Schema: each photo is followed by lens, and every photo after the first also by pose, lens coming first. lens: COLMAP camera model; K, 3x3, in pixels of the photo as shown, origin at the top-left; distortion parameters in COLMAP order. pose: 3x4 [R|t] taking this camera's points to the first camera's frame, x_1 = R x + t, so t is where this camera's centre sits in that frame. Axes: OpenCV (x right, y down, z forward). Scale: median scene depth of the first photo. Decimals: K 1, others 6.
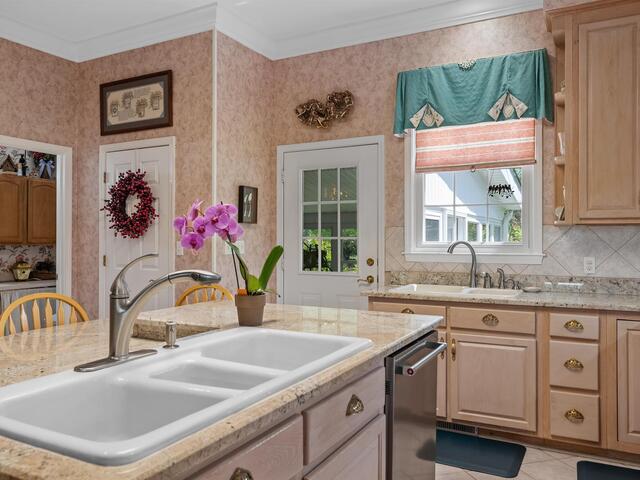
lens RADIAL K [[506.2, 0, 319.4], [0, 506.2, 239.8], [0, 0, 1]] dist [0.000625, 0.000216]
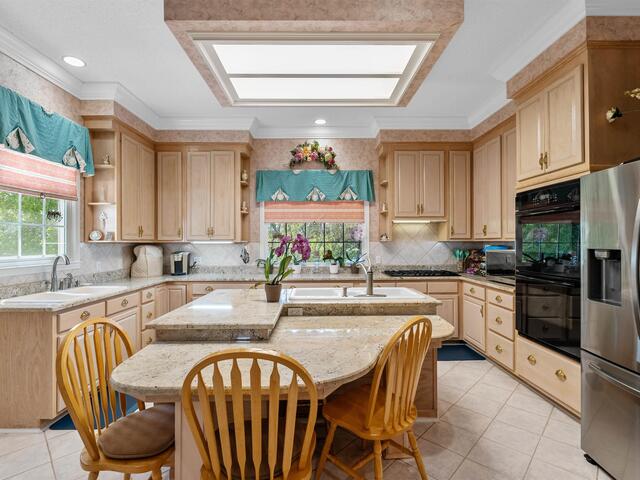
lens RADIAL K [[312.4, 0, 318.4], [0, 312.4, 240.7], [0, 0, 1]] dist [-0.003463, -0.000709]
pose [[-0.483242, 0.001378, 0.875485, -0.689460], [0.001109, 0.999999, -0.000962, -0.030733], [-0.875486, 0.000506, -0.483243, 0.791821]]
